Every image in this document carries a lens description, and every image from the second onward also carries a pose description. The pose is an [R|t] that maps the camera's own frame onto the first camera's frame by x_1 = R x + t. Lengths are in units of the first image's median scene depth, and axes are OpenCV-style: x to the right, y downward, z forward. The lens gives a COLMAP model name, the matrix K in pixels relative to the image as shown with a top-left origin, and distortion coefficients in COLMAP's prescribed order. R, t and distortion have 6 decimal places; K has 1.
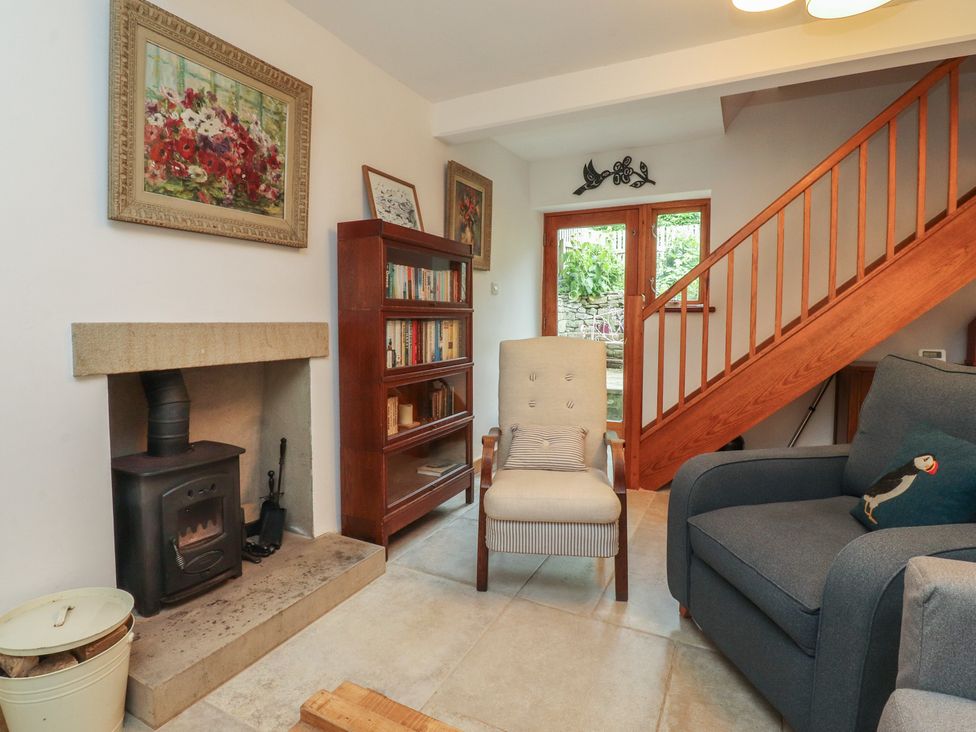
lens RADIAL K [[508.4, 0, 482.4], [0, 508.4, 346.8], [0, 0, 1]] dist [0.002088, -0.013577]
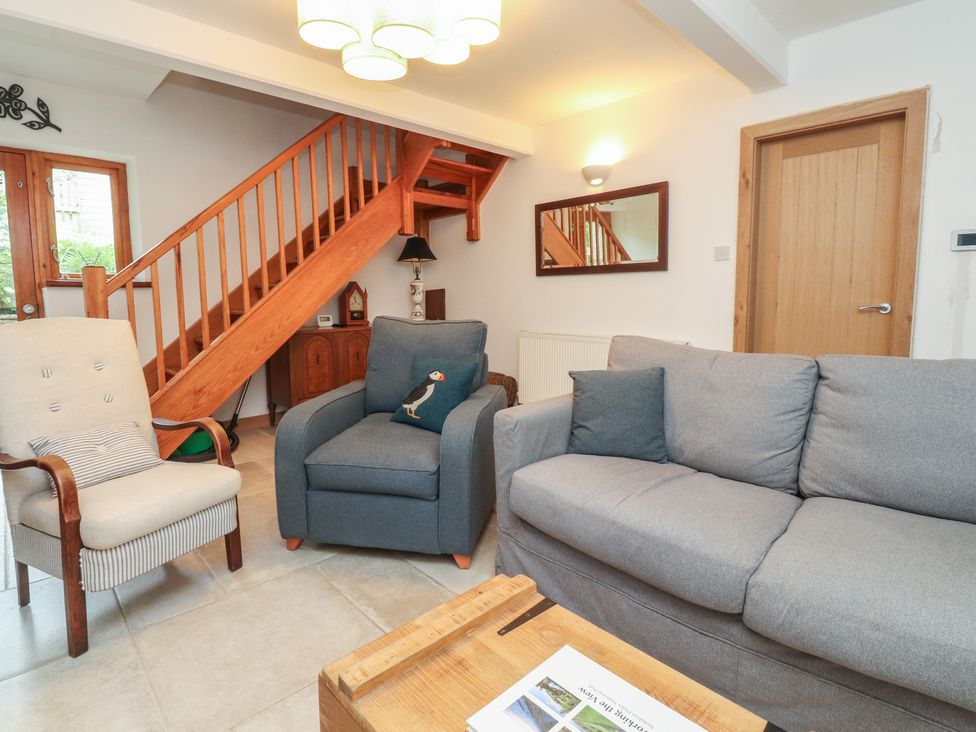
lens RADIAL K [[508.4, 0, 482.4], [0, 508.4, 346.8], [0, 0, 1]] dist [0.002088, -0.013577]
pose [[0.325339, -0.097928, 0.940513, -0.429163], [0.055702, 0.994881, 0.084321, -0.004834], [-0.943955, 0.024955, 0.329128, 0.163329]]
